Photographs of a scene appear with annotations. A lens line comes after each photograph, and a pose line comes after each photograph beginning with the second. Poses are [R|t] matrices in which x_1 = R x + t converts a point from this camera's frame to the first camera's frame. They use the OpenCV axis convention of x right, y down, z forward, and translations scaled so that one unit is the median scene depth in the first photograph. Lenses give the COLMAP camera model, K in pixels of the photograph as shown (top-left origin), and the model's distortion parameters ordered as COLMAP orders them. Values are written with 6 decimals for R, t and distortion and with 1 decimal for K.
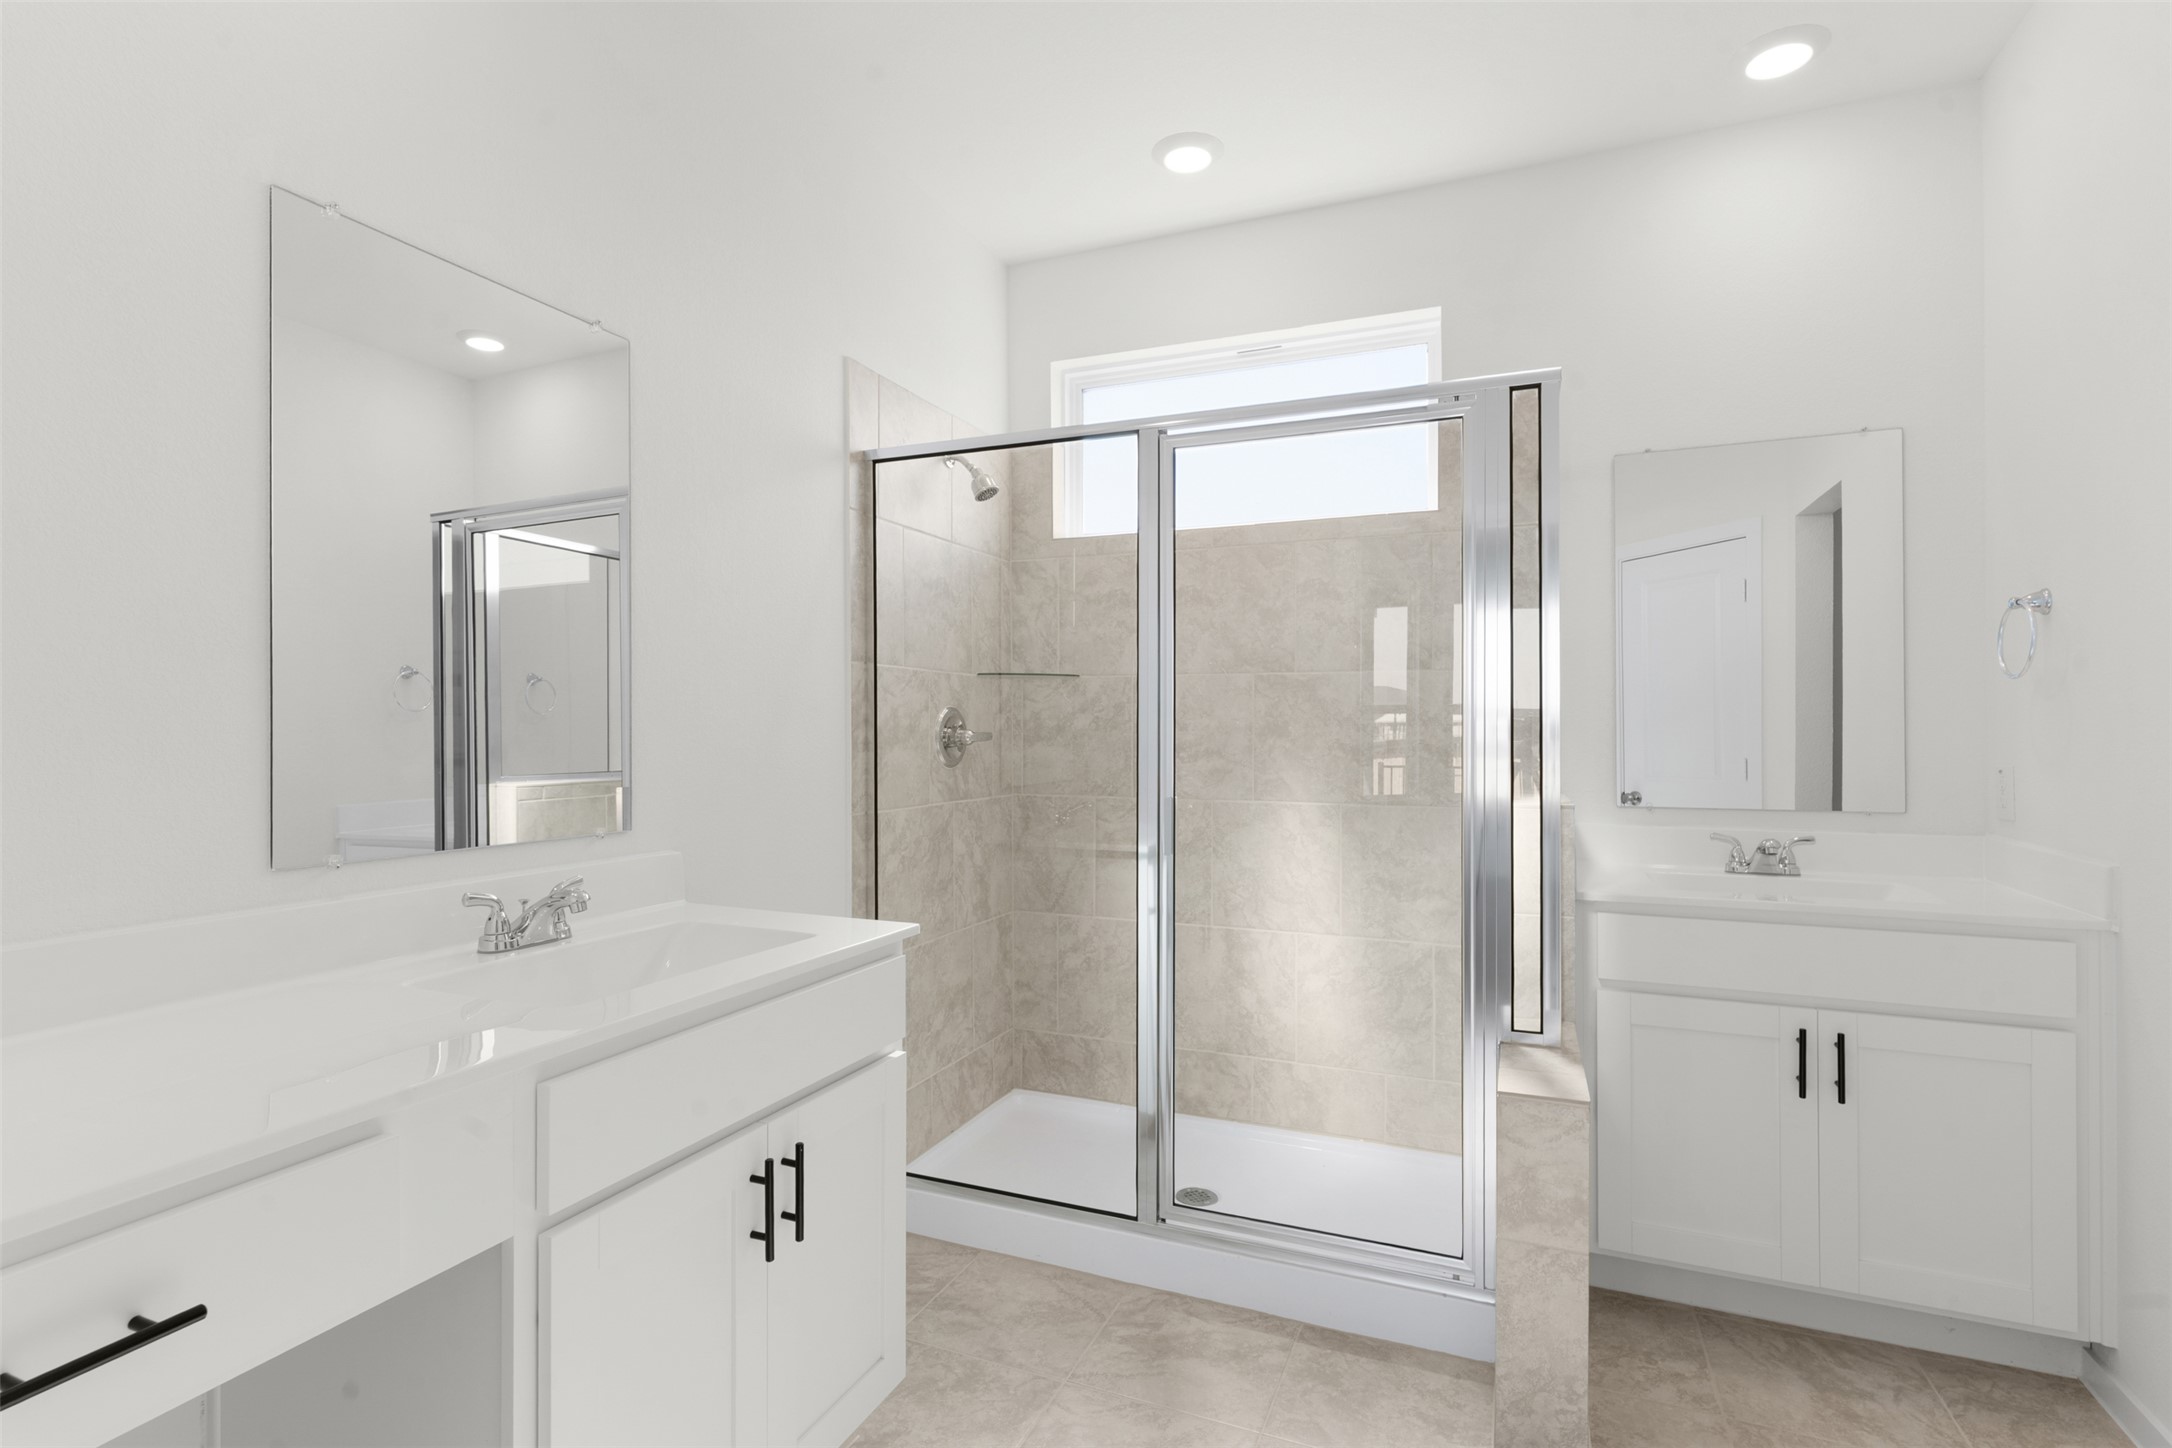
lens RADIAL K [[1066.2, 0, 1084.7], [0, 1066.2, 716.3], [0, 0, 1]] dist [0.002447, -0.000141]
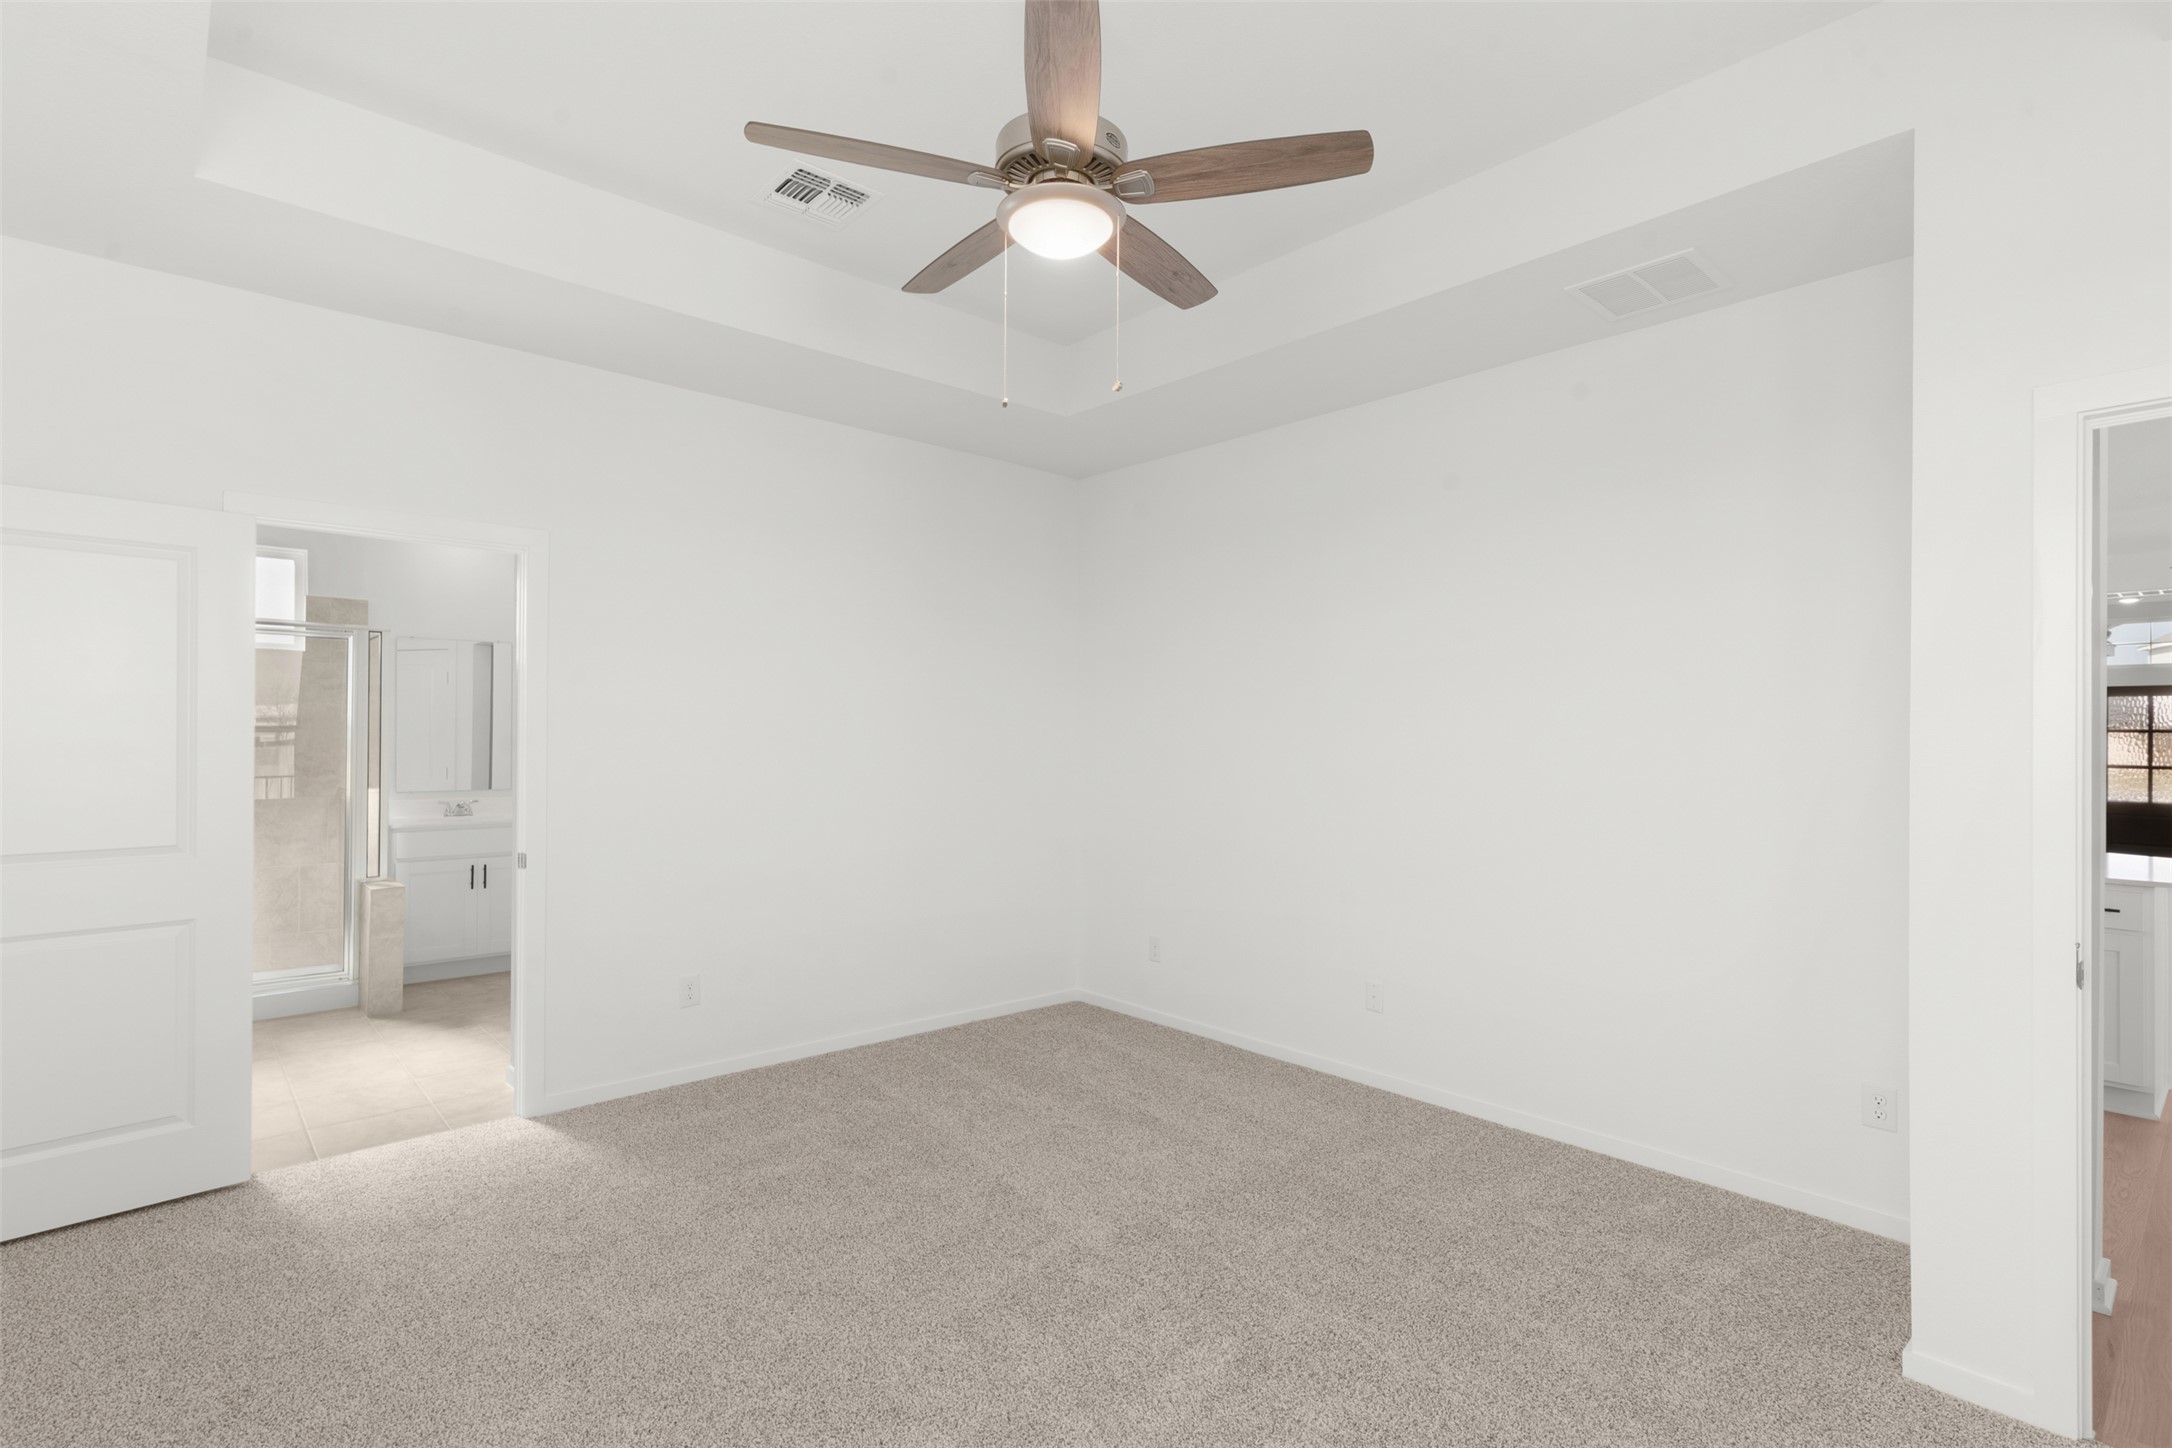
lens RADIAL K [[1066.2, 0, 1084.7], [0, 1066.2, 716.3], [0, 0, 1]] dist [0.002447, -0.000141]
pose [[0.446057, 0.008432, 0.894965, -0.896710], [-0.017267, 0.999851, -0.000815, -0.101916], [-0.894838, -0.015090, 0.446136, -1.345204]]
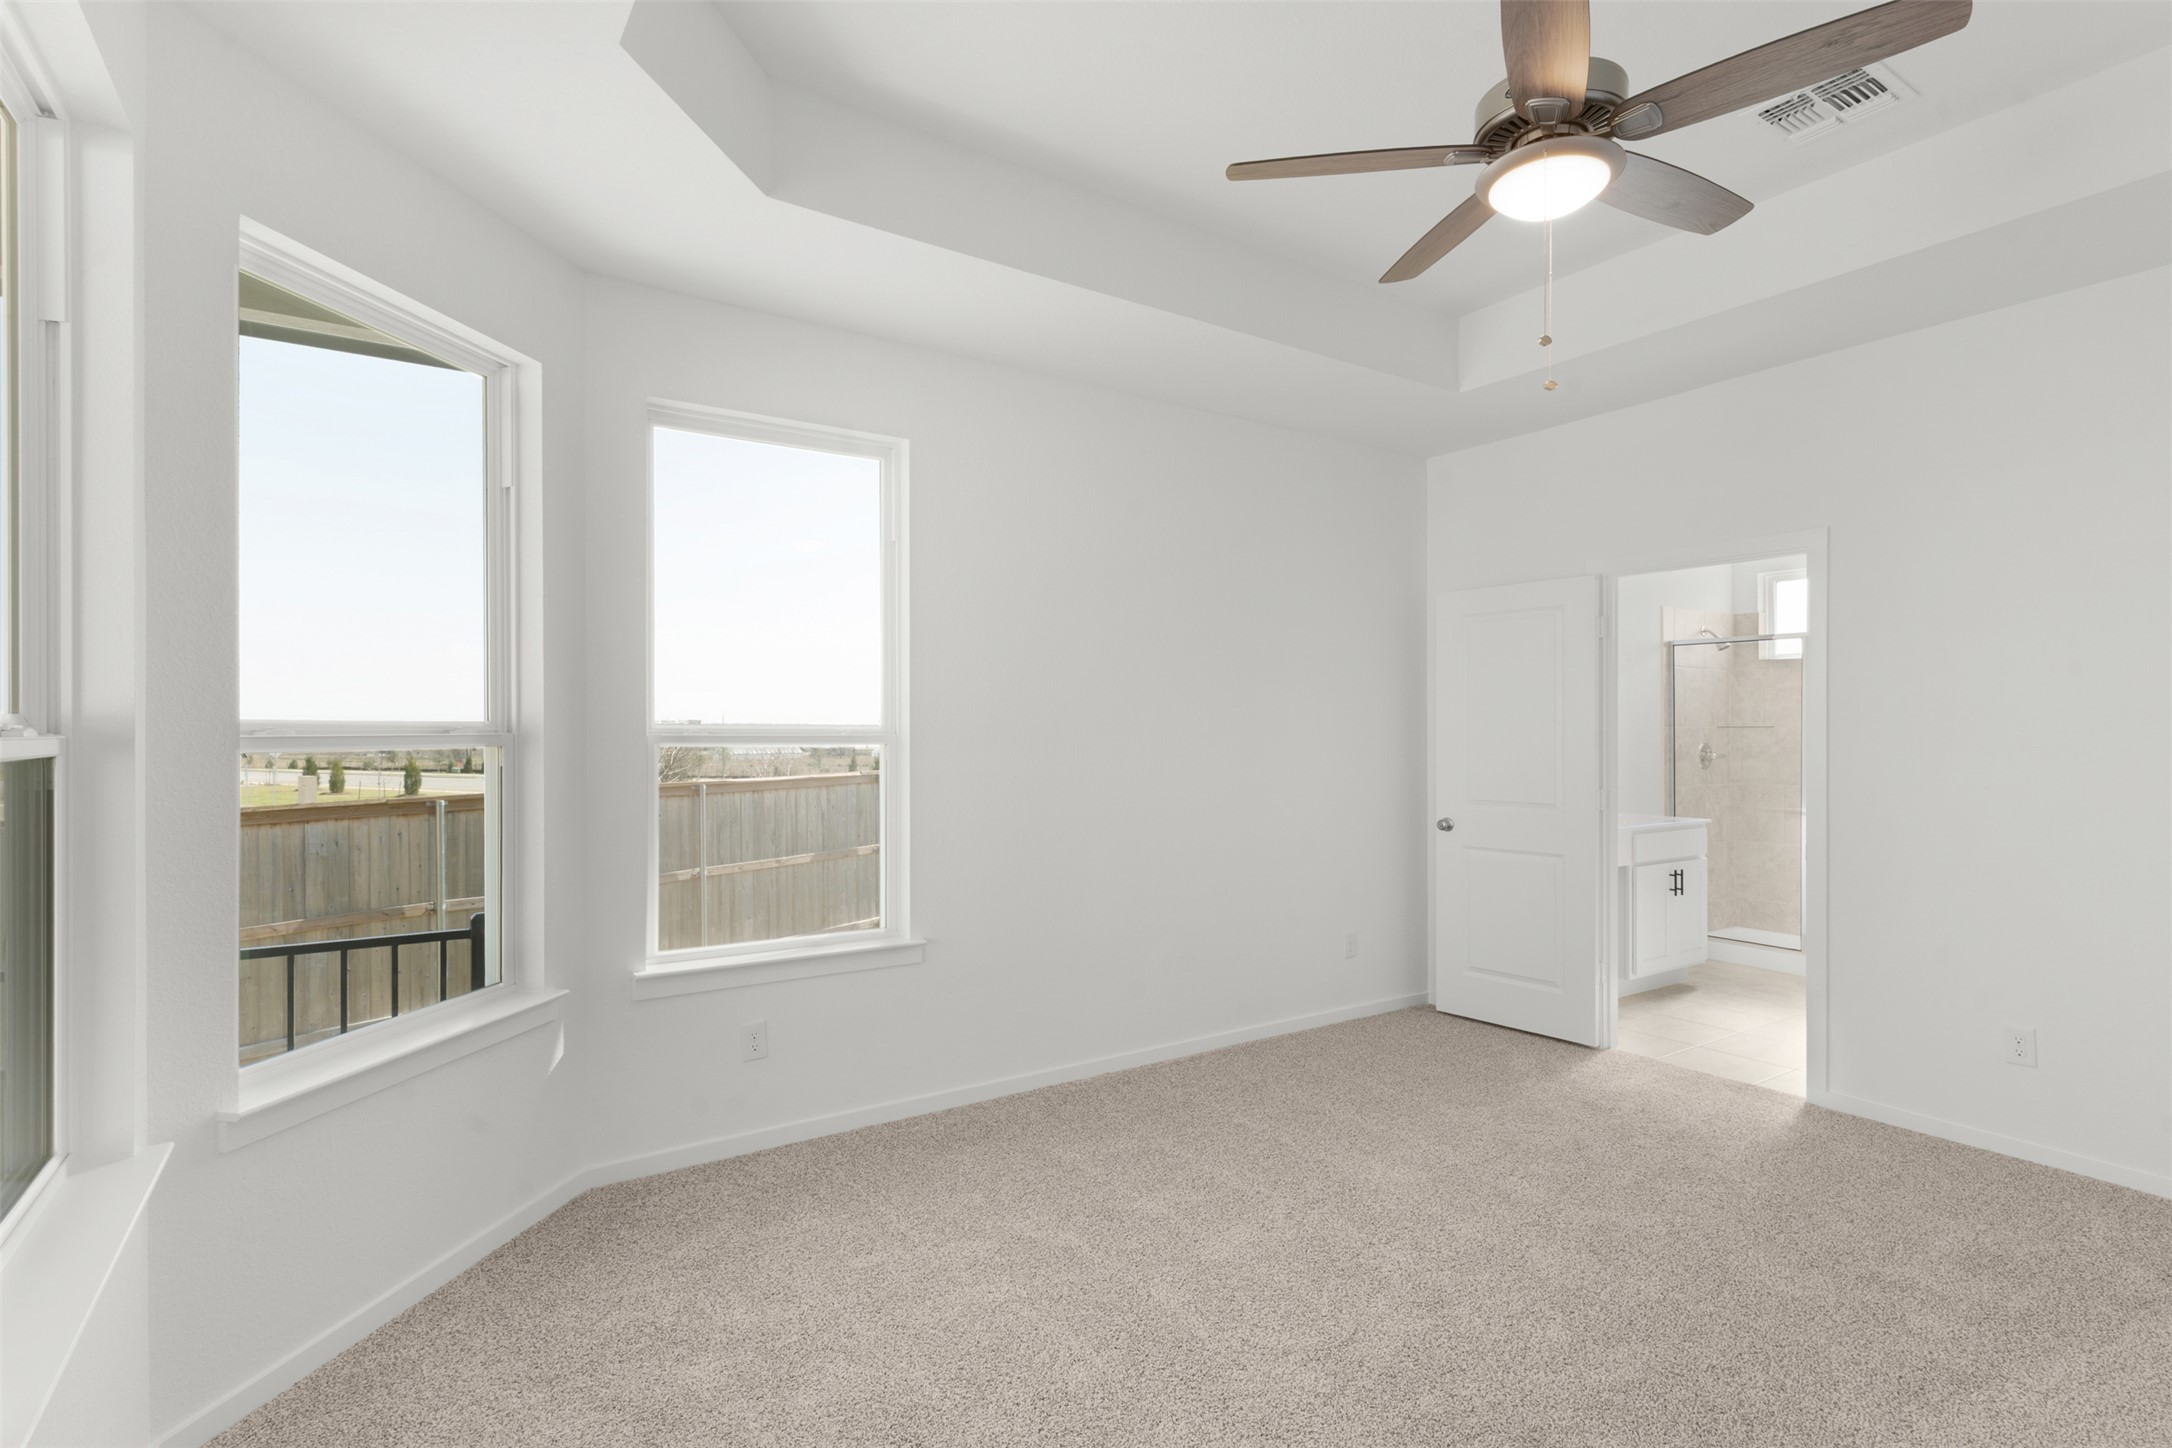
lens RADIAL K [[1066.2, 0, 1084.7], [0, 1066.2, 716.3], [0, 0, 1]] dist [0.002447, -0.000141]
pose [[0.832961, 0.000216, -0.553332, 0.034192], [0.003393, 0.999979, 0.005498, -0.092411], [0.553321, -0.006457, 0.832943, -1.807742]]
